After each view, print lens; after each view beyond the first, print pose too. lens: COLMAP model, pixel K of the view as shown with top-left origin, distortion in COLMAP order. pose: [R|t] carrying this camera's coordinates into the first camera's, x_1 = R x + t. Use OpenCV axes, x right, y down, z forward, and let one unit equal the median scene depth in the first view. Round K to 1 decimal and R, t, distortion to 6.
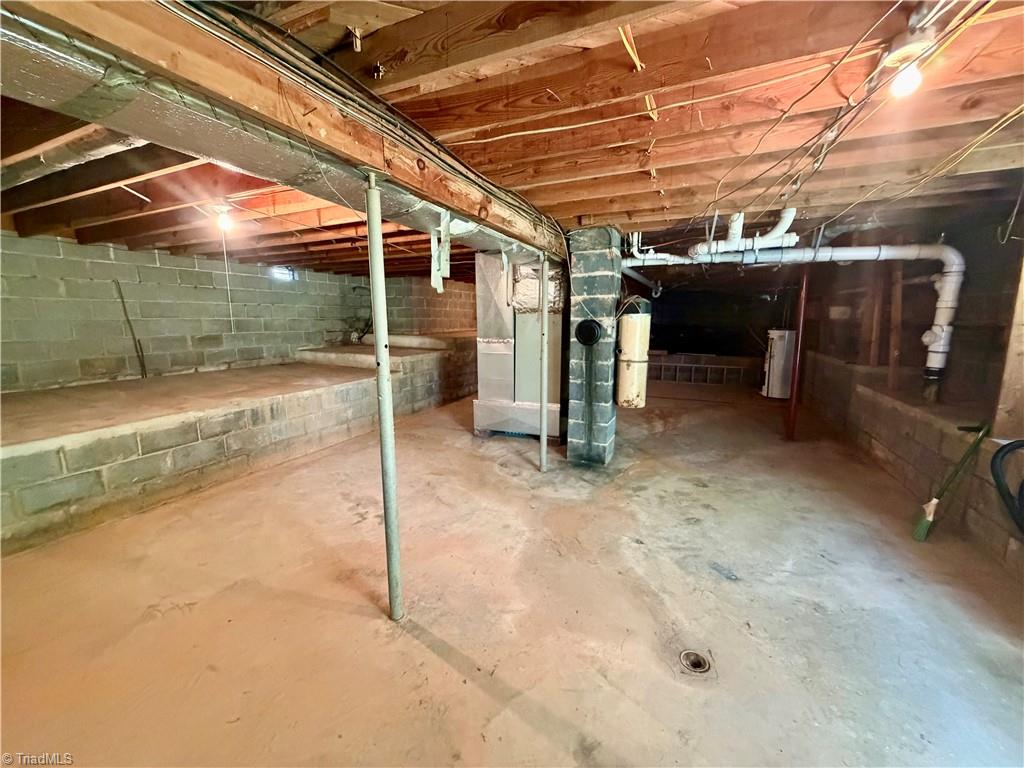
lens RADIAL K [[411.3, 0, 510.1], [0, 411.3, 383.5], [0, 0, 1]] dist [0.002175, -0.000087]
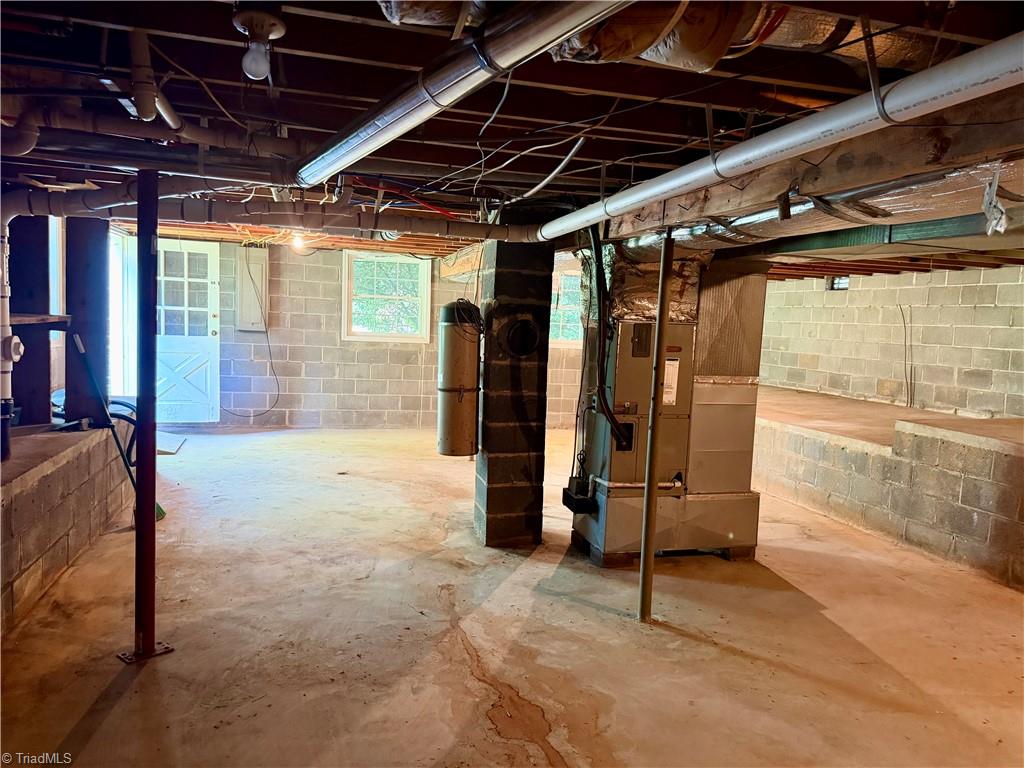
lens RADIAL K [[724.6, 0, 511.3], [0, 724.6, 385.5], [0, 0, 1]] dist [0.048293, -0.017081]
pose [[-0.770244, 0.023358, -0.637321, 0.985064], [-0.145539, 0.966521, 0.211317, -0.322975], [0.620921, 0.255521, -0.741058, 1.913138]]
